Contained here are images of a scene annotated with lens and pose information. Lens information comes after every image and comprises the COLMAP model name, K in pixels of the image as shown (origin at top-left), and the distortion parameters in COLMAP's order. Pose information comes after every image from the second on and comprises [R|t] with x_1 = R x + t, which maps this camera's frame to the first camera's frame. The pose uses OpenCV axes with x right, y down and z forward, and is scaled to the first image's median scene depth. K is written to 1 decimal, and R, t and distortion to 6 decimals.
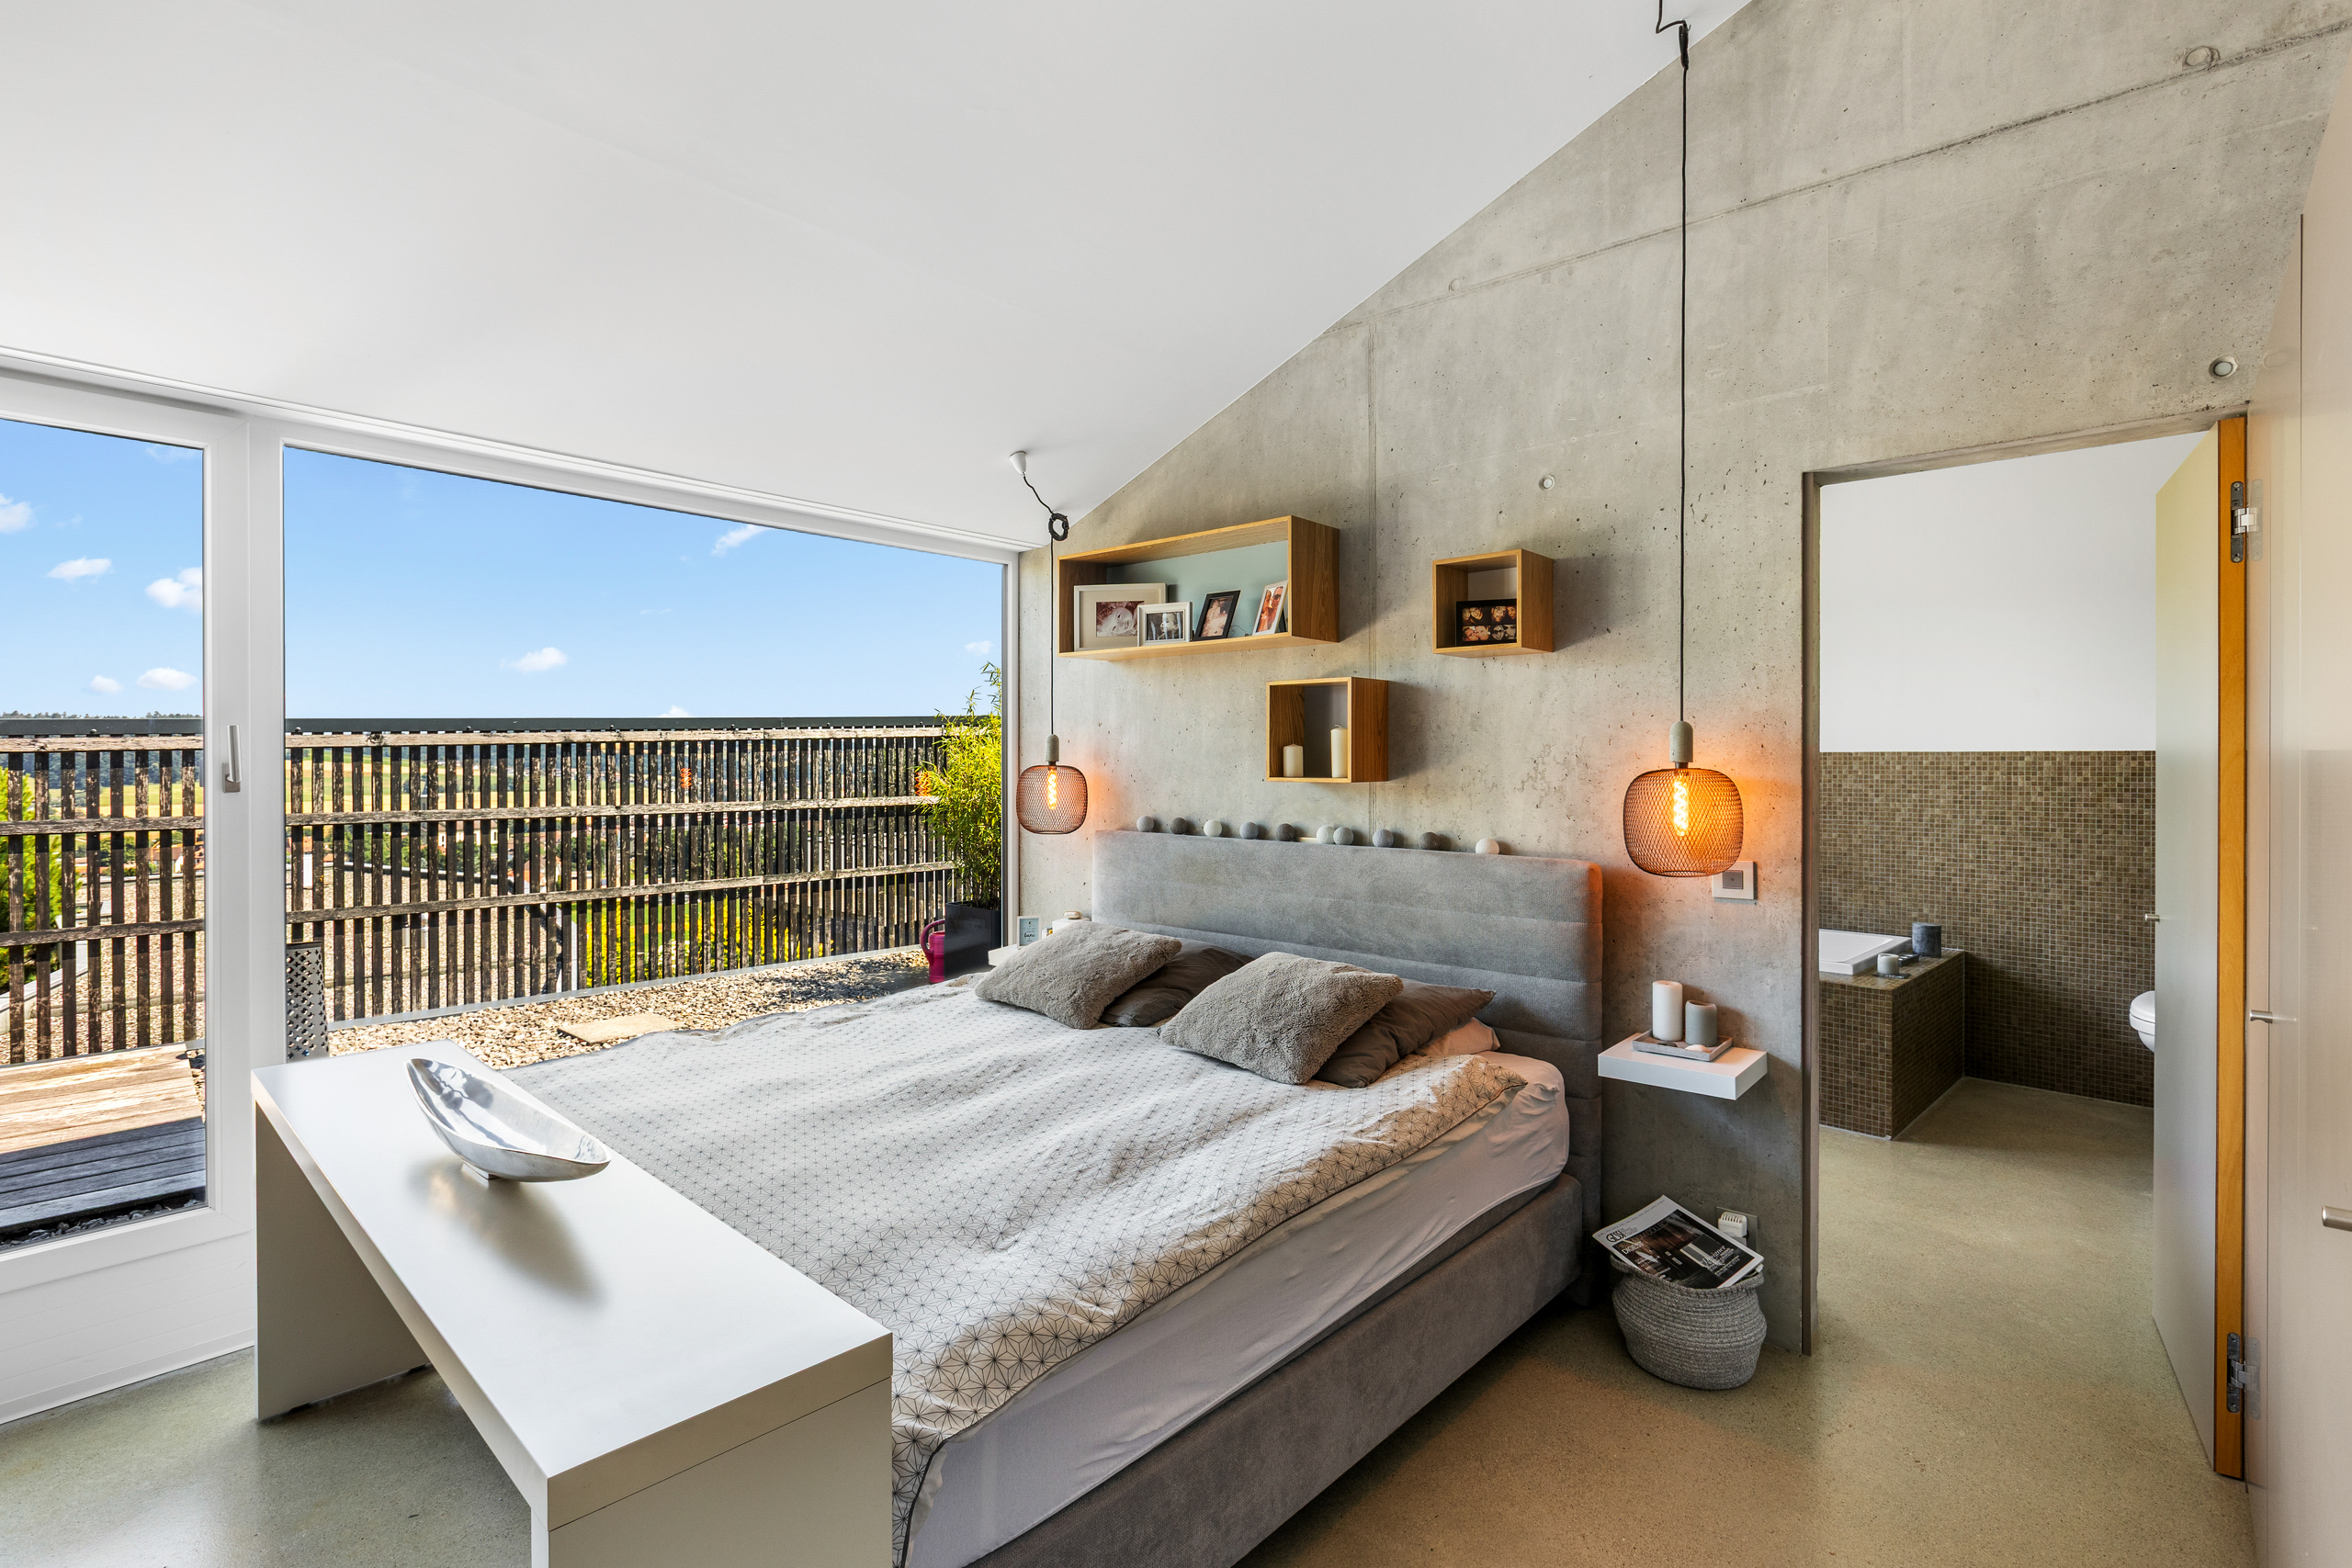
lens RADIAL K [[1097.4, 0, 1161.9], [0, 1097.4, 771.3], [0, 0, 1]] dist [0.004368, 0.000260]
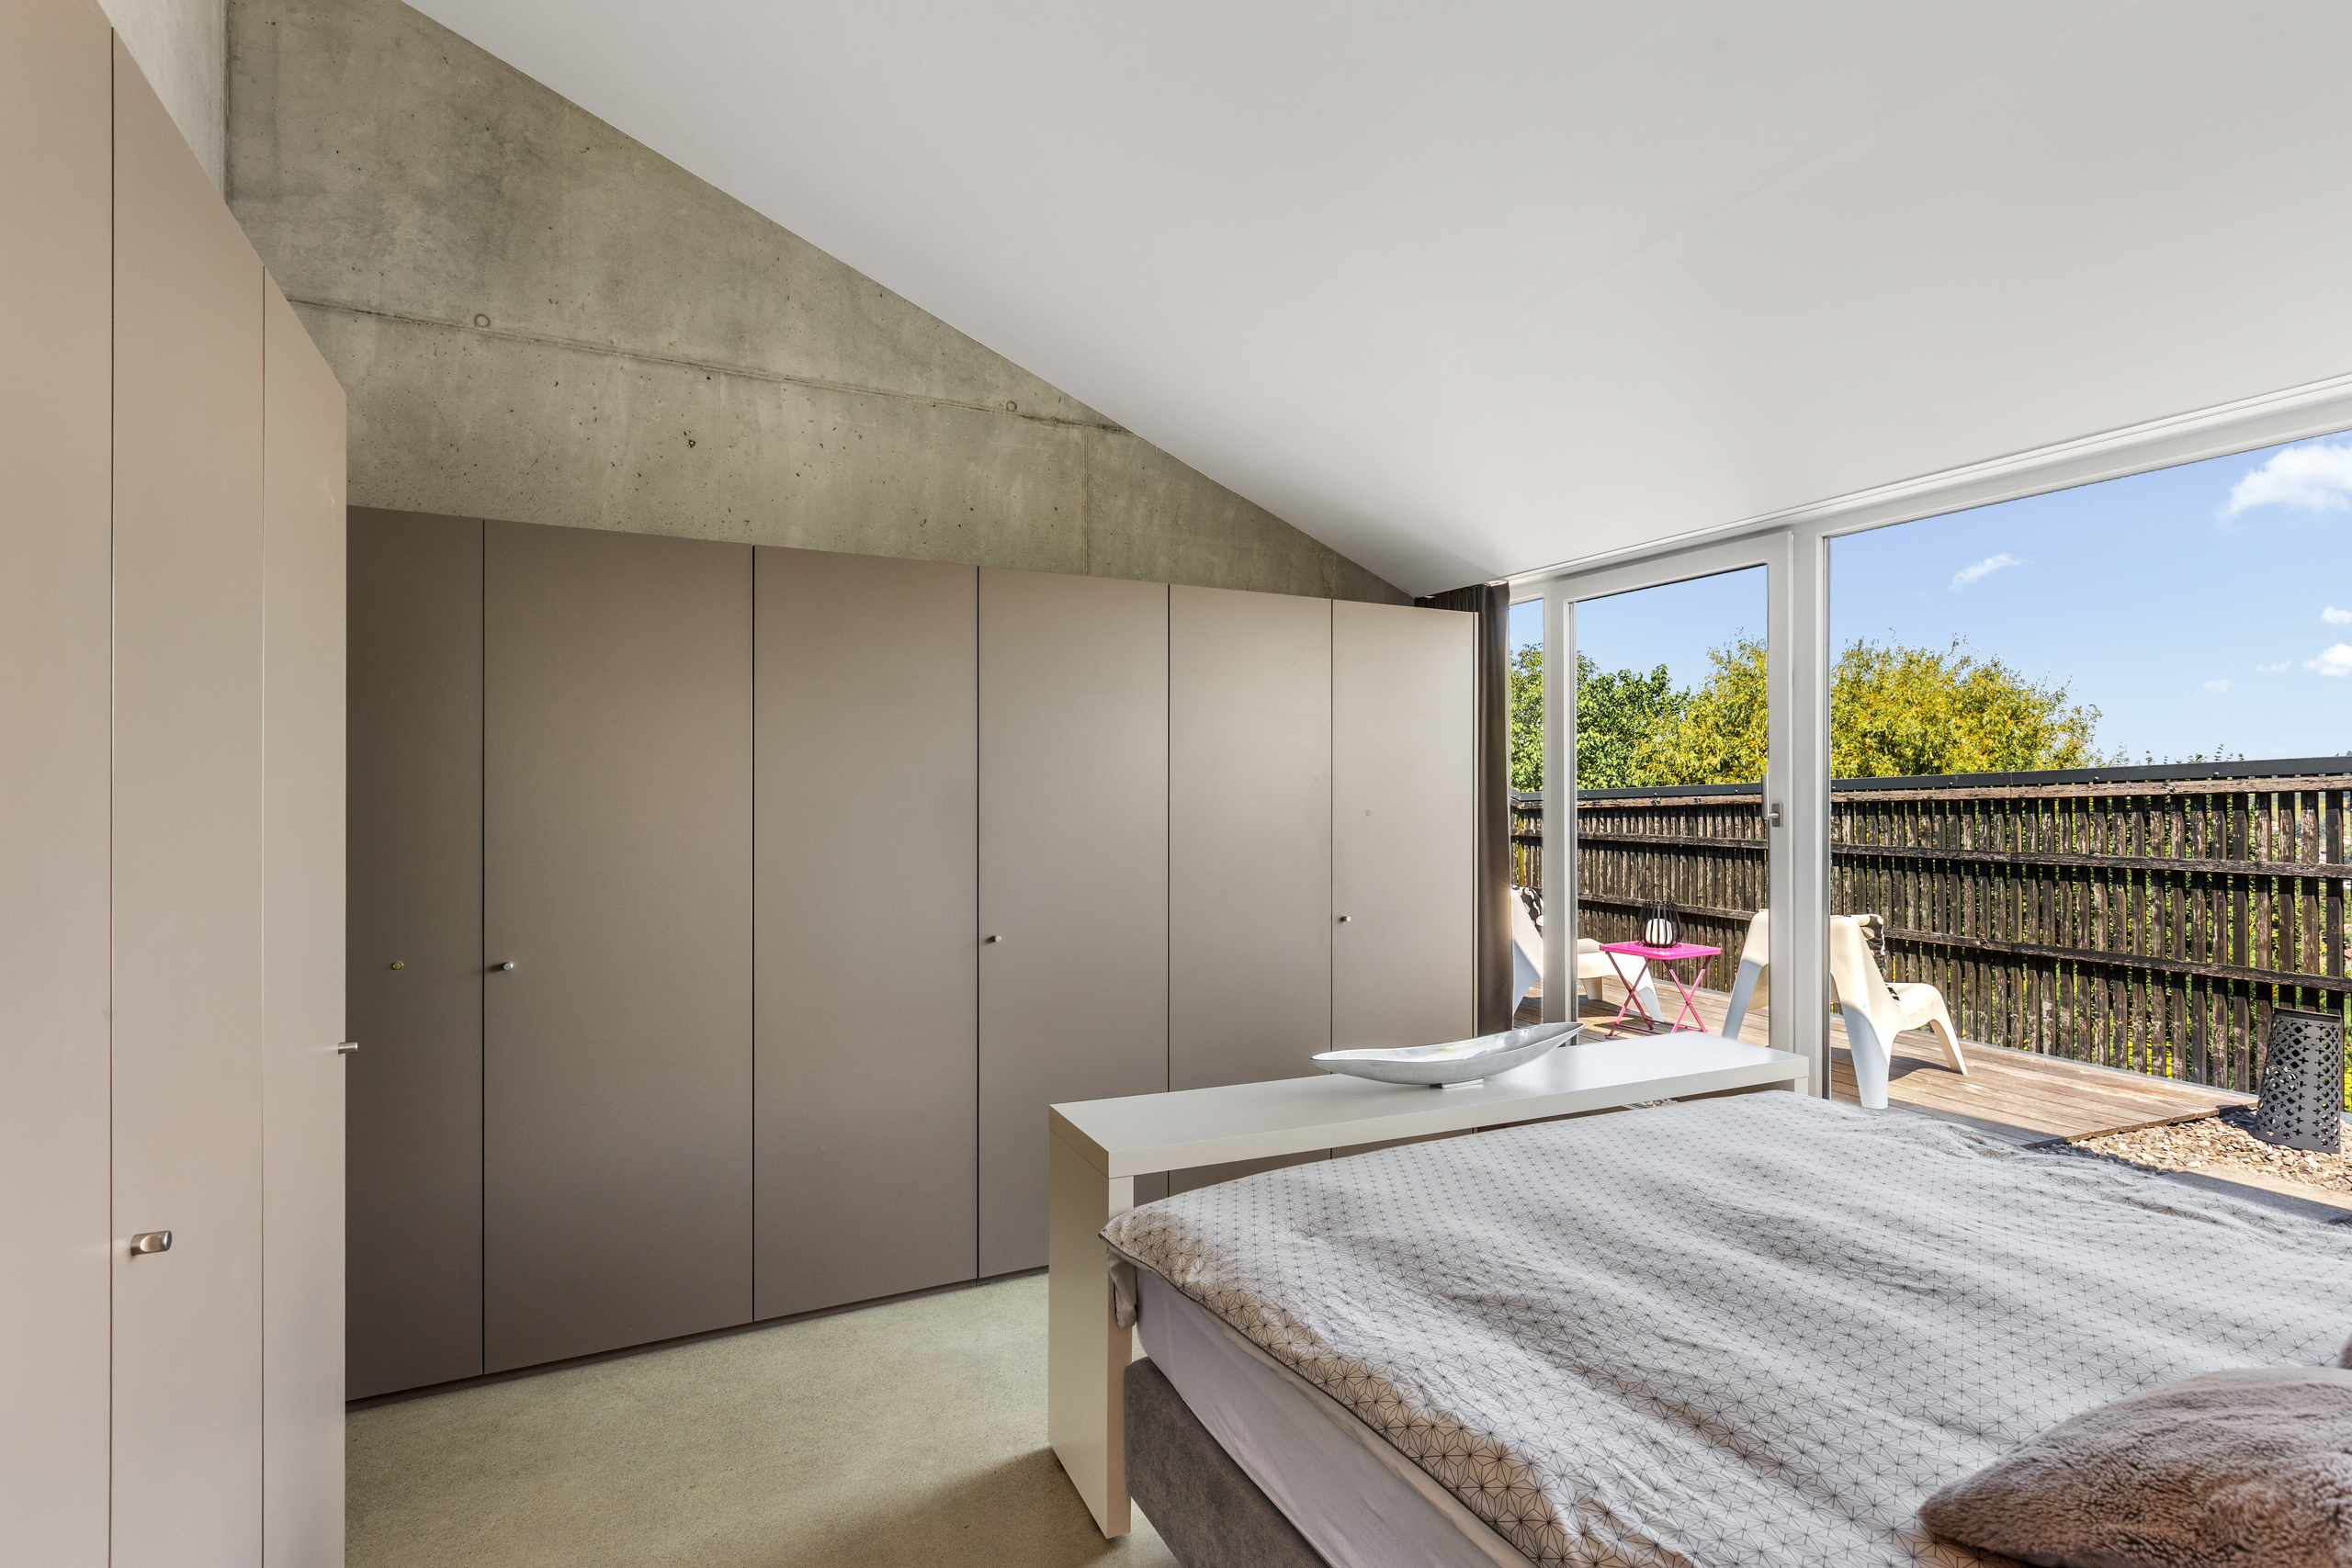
lens RADIAL K [[1097.4, 0, 1161.3], [0, 1097.4, 793.6], [0, 0, 1]] dist [0.004368, 0.000260]
pose [[-0.359444, -0.007749, -0.933134, 0.753448], [-0.009370, 0.999945, -0.004694, -0.008530], [0.933120, 0.007056, -0.359497, 0.997134]]
